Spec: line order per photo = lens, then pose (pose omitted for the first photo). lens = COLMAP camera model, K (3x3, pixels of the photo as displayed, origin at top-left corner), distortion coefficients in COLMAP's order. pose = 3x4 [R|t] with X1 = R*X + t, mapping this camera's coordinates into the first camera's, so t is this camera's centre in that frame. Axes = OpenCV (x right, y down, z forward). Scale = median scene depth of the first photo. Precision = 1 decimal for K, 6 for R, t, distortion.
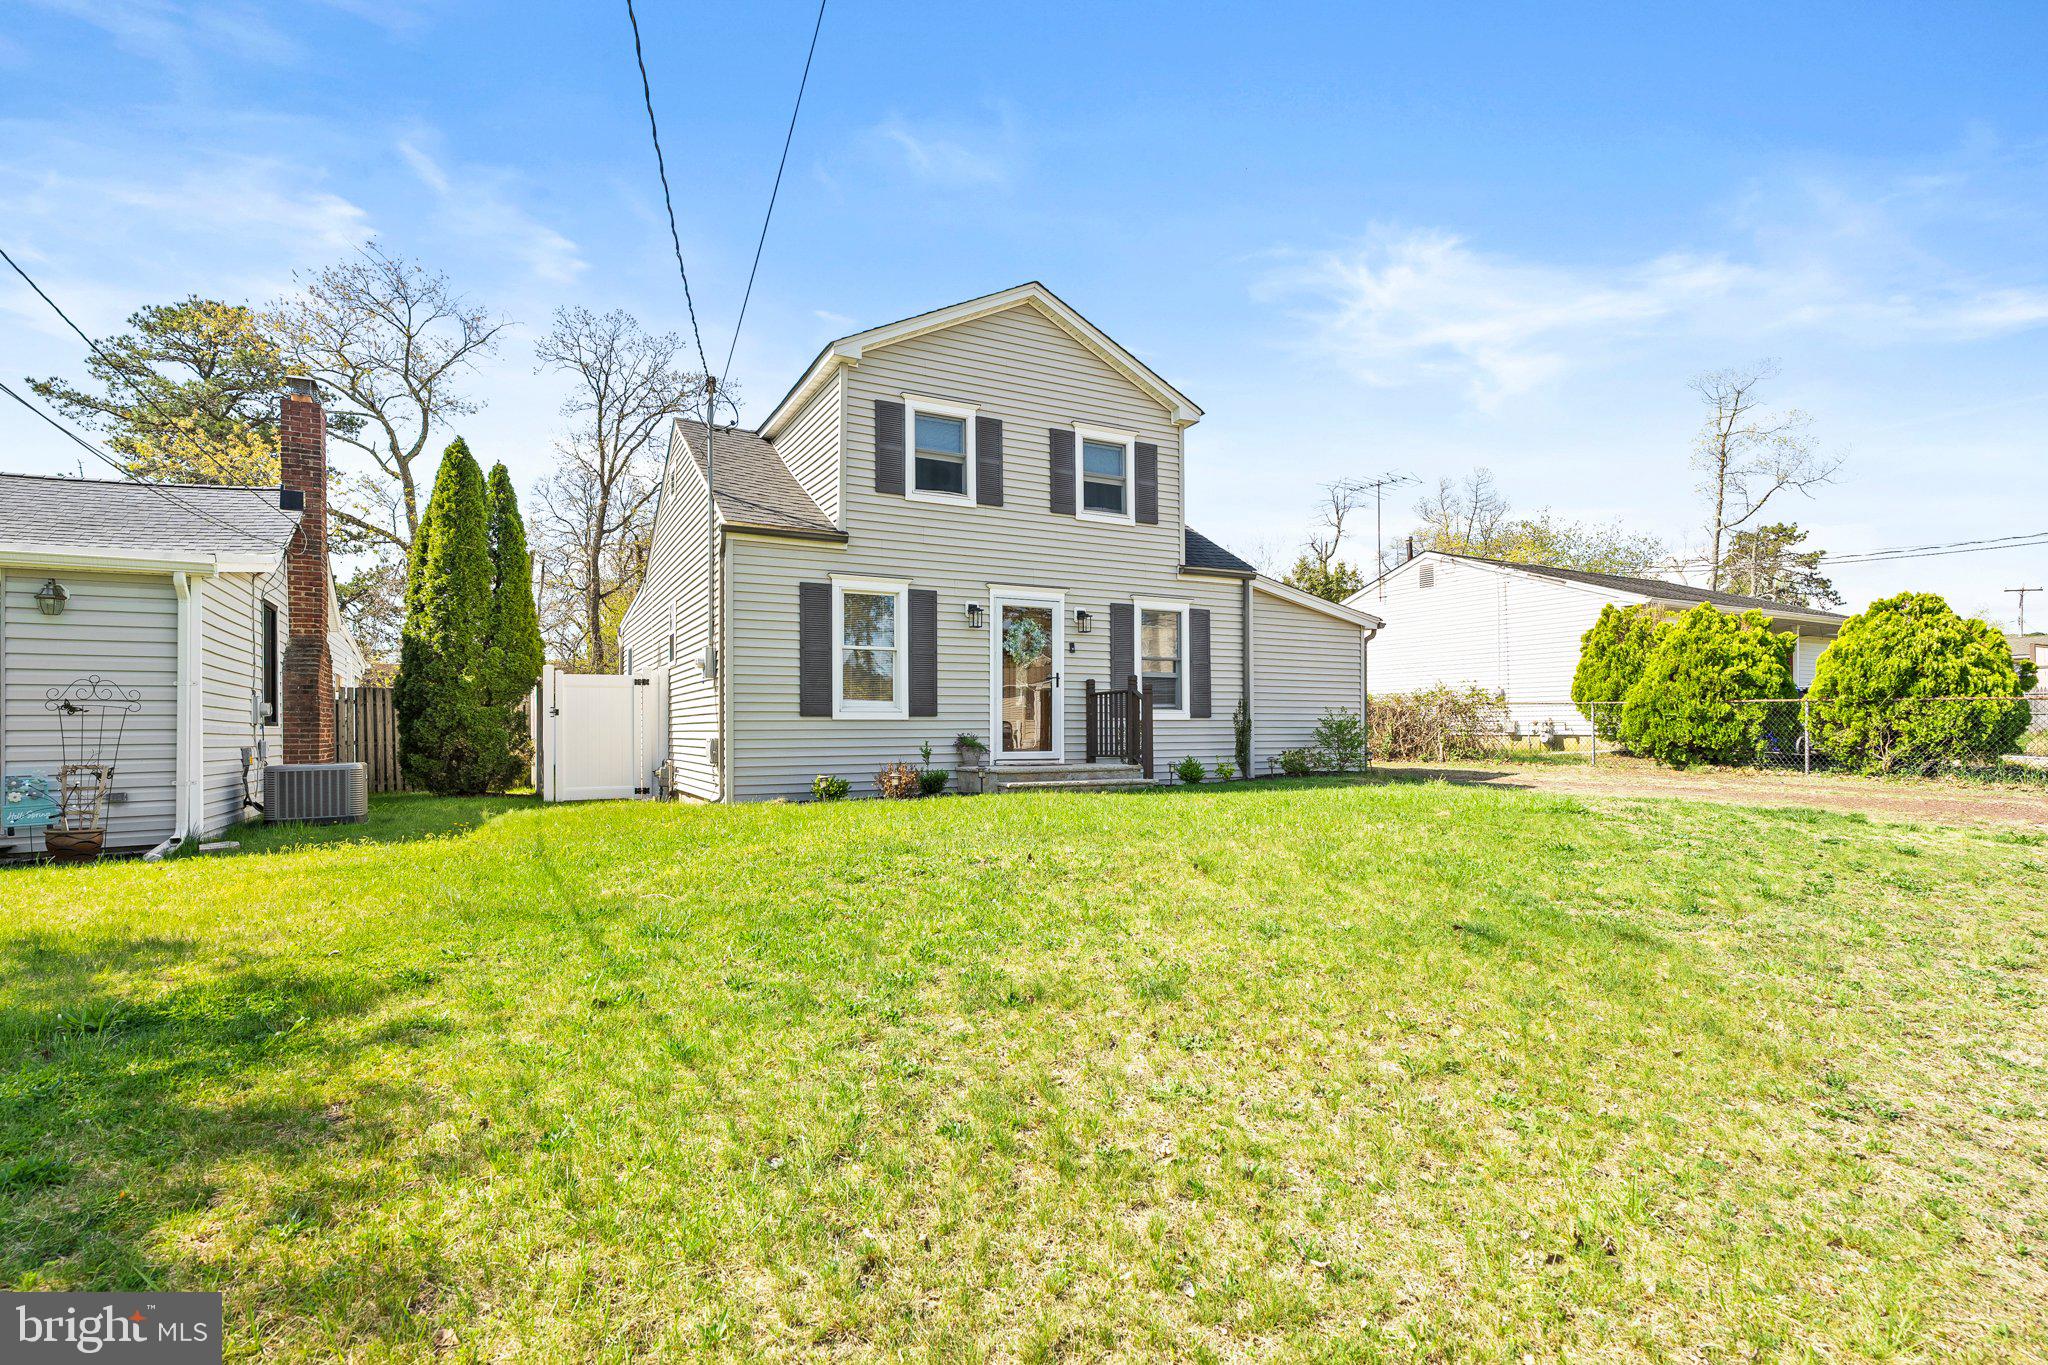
lens RADIAL K [[955.6, 0, 986.9], [0, 955.6, 725.1], [0, 0, 1]] dist [-0.001474, 0.000736]
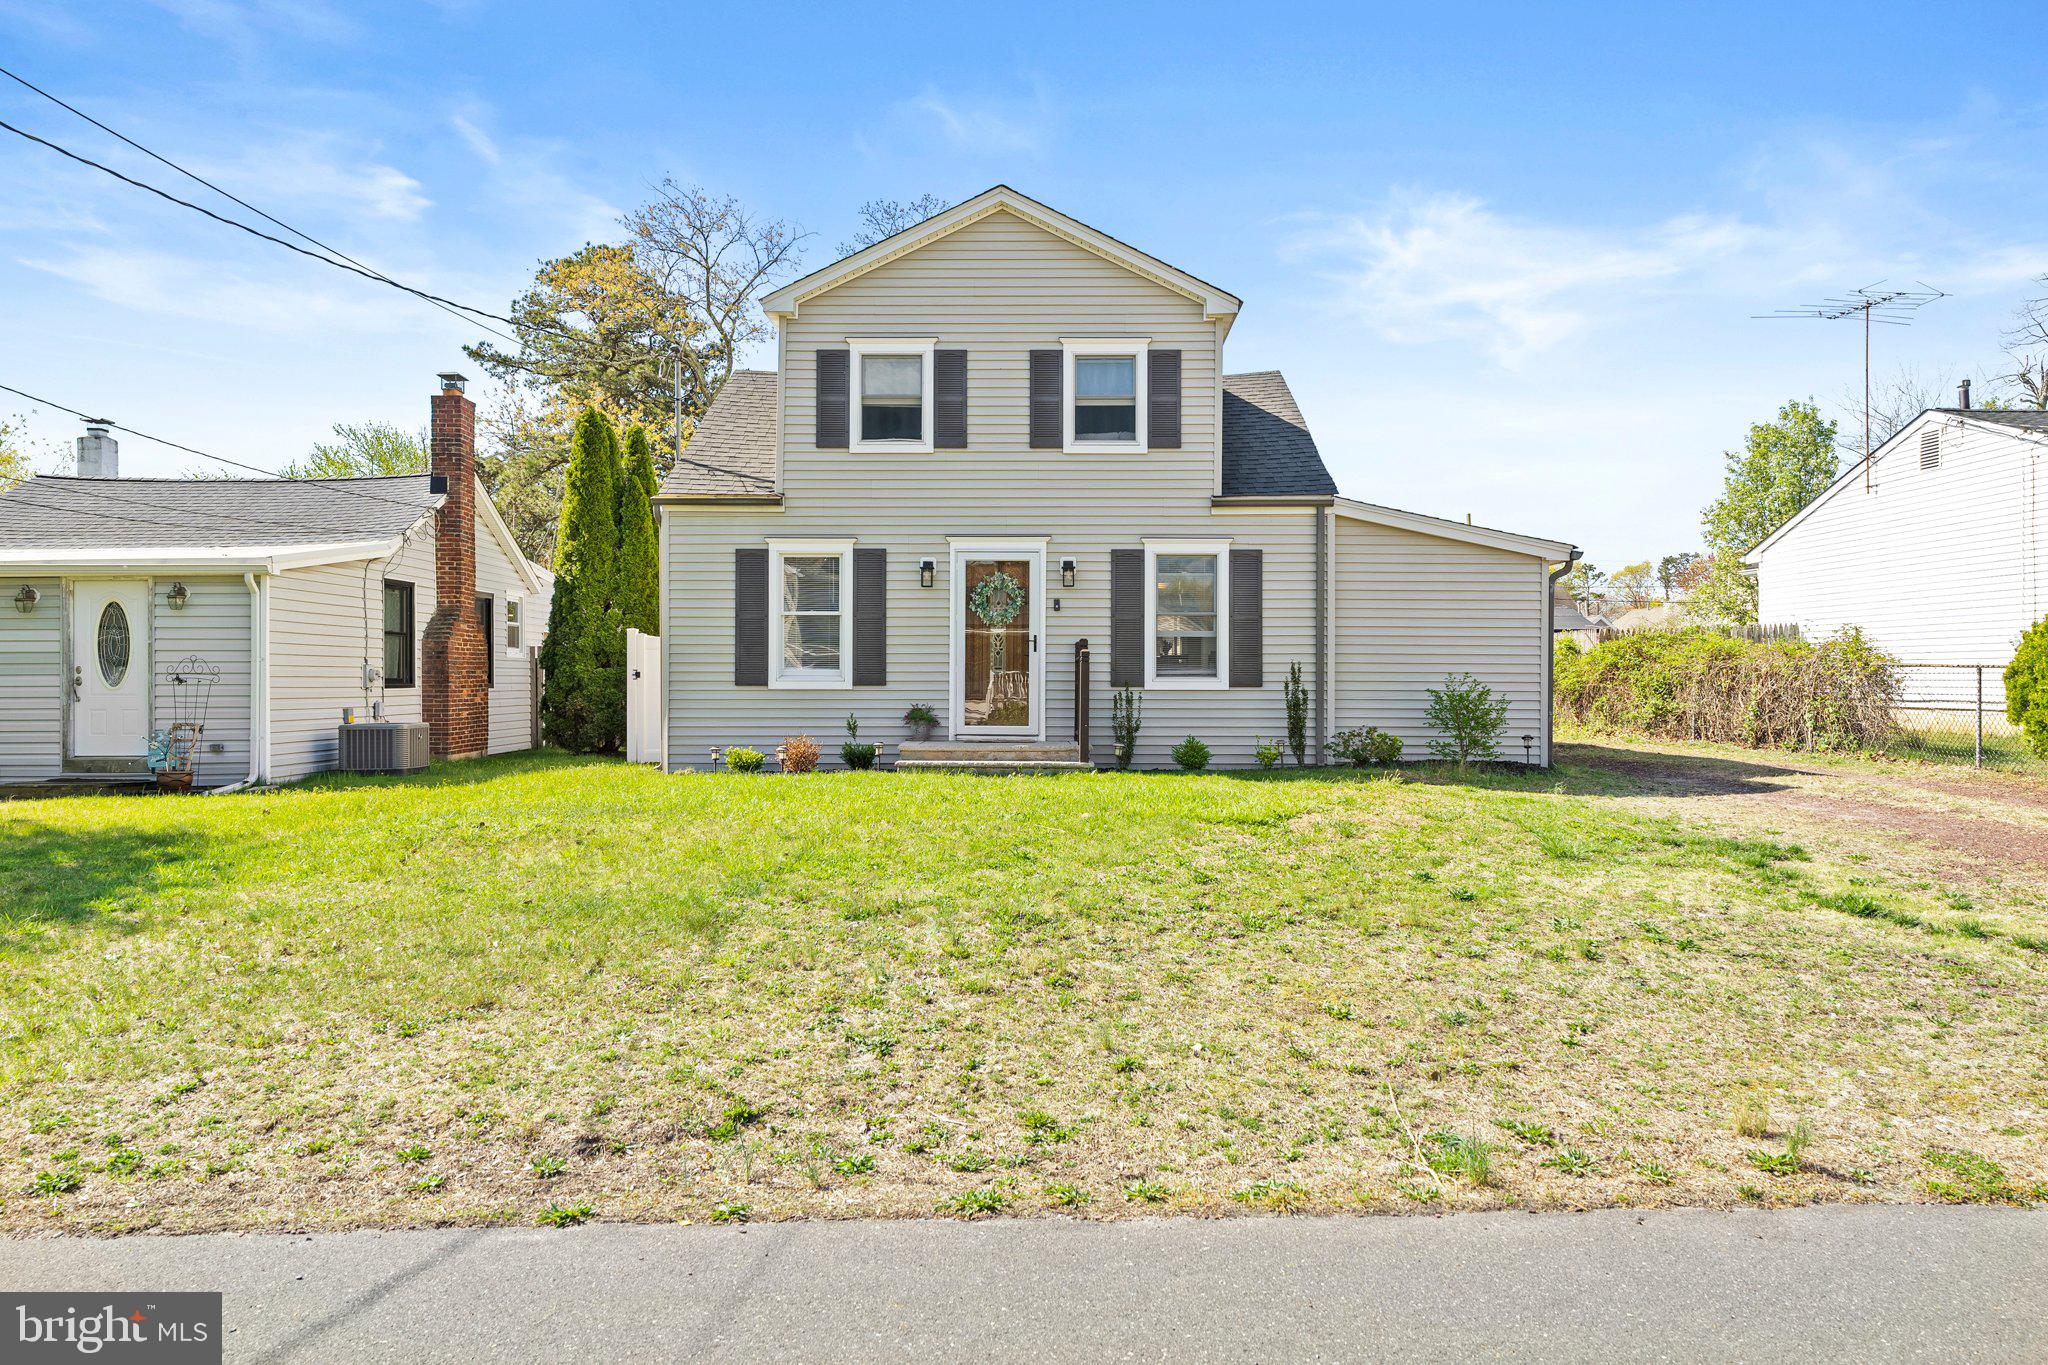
lens RADIAL K [[1333.5, 0, 1027.1], [0, 1333.5, 684.0], [0, 0, 1]] dist [0.001296, -0.000682]
pose [[0.883618, 0.010230, -0.468096, 0.648610], [-0.003383, 0.999875, 0.015466, -0.030024], [0.468195, -0.012083, 0.883542, -0.065801]]
